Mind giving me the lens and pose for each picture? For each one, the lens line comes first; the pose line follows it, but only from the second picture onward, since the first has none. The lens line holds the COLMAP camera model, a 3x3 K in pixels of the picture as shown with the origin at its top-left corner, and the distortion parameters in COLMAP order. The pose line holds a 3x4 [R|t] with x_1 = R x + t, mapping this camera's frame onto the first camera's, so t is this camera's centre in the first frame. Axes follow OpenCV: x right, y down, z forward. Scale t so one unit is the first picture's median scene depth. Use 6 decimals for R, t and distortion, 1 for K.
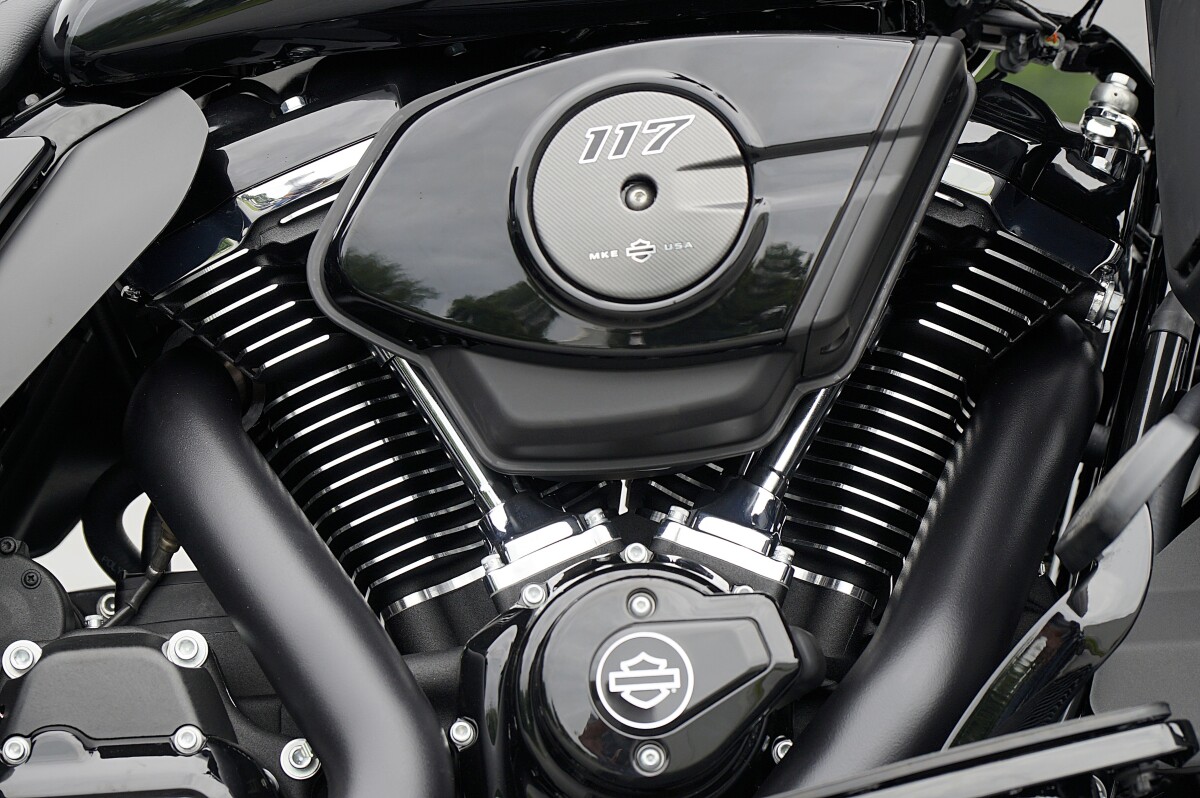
lens RADIAL K [[3645.3, 0, 599.6], [0, 3645.3, 398.7], [0, 0, 1]] dist [-0.153508, 0.000000]
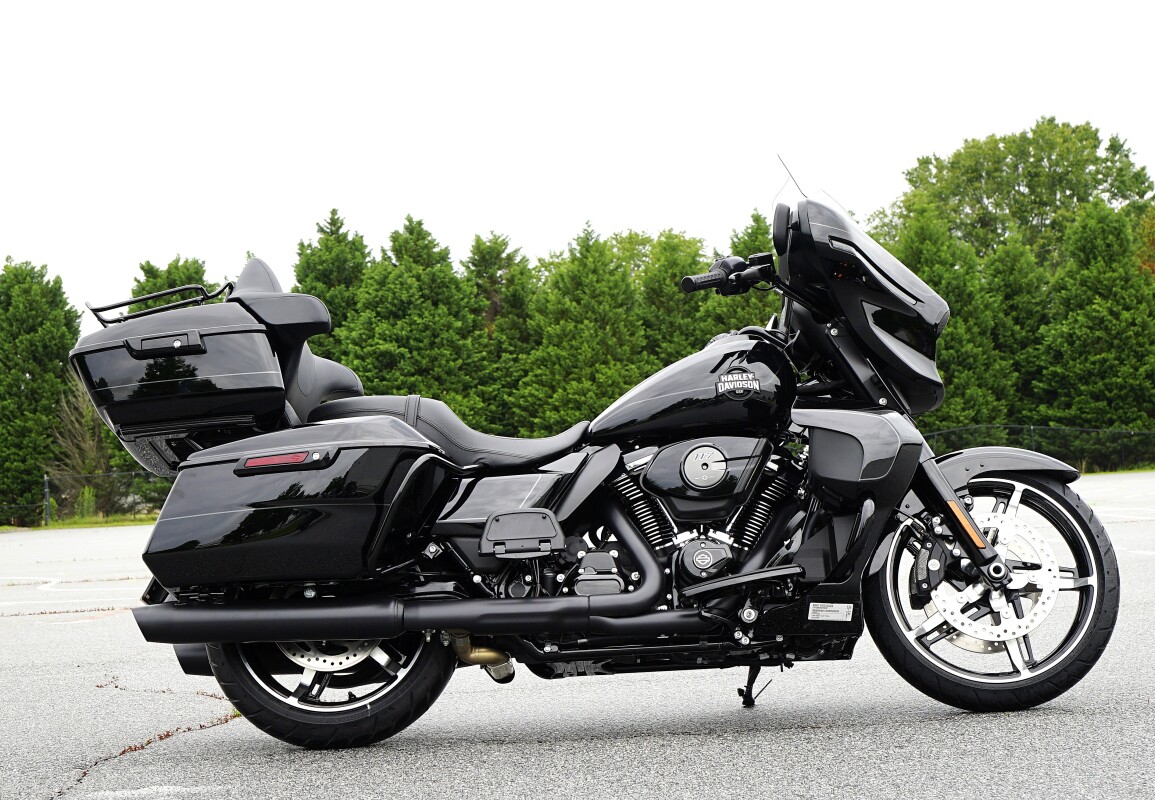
lens RADIAL K [[2221.9, 0, 577.9], [0, 2221.9, 400.1], [0, 0, 1]] dist [0.033821, 0.000000]
pose [[0.997050, 0.024350, -0.072788, 0.056506], [-0.031537, 0.994558, -0.099292, 0.162997], [0.069974, 0.101295, 0.992393, -2.076797]]
